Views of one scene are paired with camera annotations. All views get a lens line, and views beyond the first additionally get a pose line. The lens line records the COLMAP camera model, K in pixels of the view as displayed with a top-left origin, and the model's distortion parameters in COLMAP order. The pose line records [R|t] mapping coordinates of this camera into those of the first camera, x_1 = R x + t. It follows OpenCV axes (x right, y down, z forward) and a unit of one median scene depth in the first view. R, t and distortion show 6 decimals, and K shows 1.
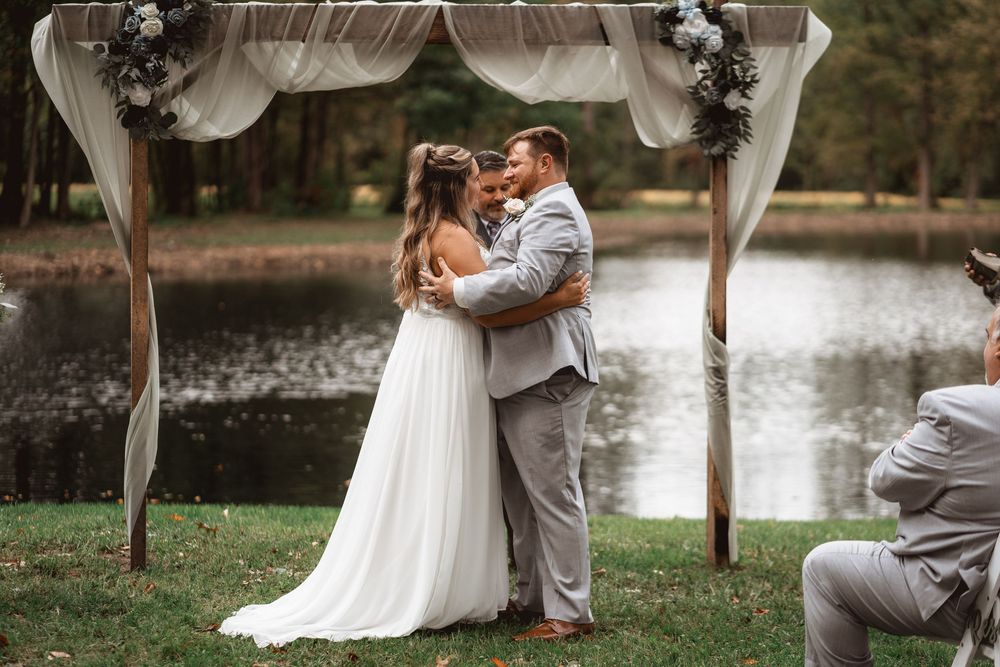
lens RADIAL K [[2407.7, 0, 485.1], [0, 2407.7, 334.1], [0, 0, 1]] dist [0.029079, -0.812643]
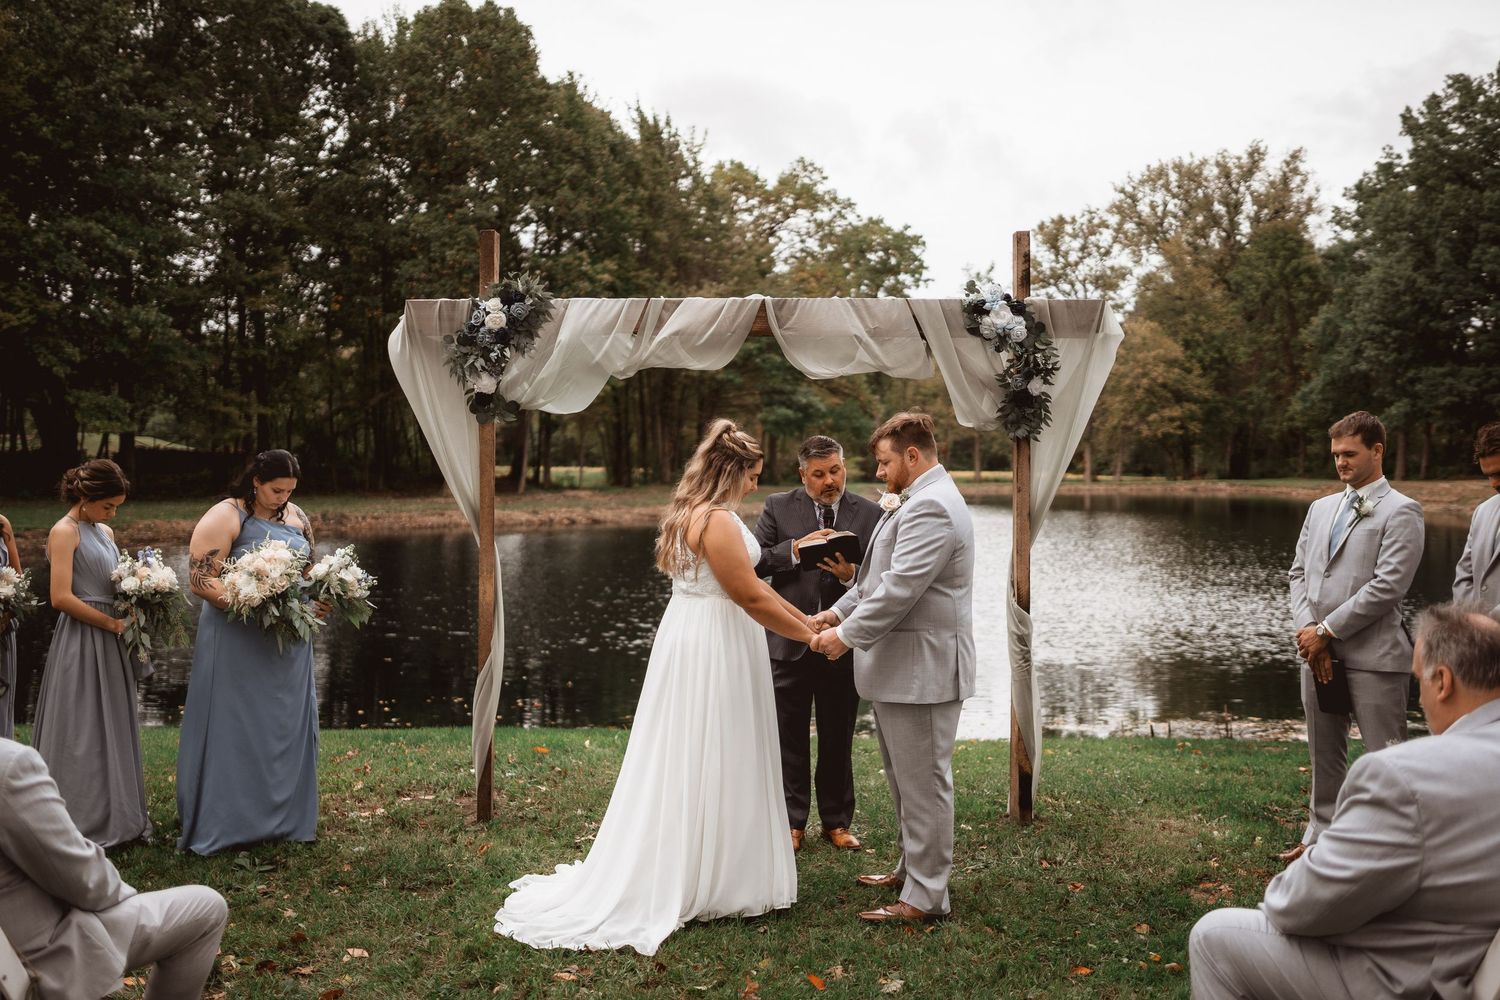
lens RADIAL K [[1430.3, 0, 750.0], [0, 1430.3, 500.0], [0, 0, 1]] dist [-0.071259, 0.003260]
pose [[0.998985, -0.000282, -0.045044, 0.004314], [-0.001459, 0.999253, -0.038619, -0.021839], [0.045021, 0.038645, 0.998238, 0.362261]]
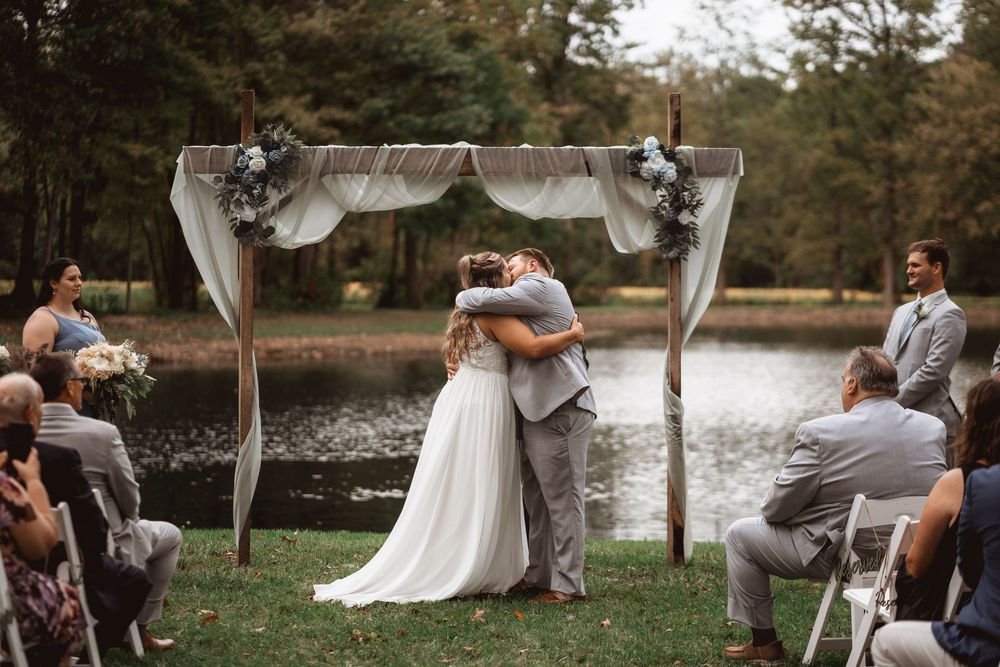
lens RADIAL K [[2410.3, 0, 496.5], [0, 2410.3, 298.7], [0, 0, 1]] dist [0.065120, -0.724966]
pose [[0.999902, -0.000235, 0.013976, -0.021906], [0.001000, 0.998496, -0.054807, 0.022934], [-0.013942, 0.054815, 0.998399, -0.351795]]
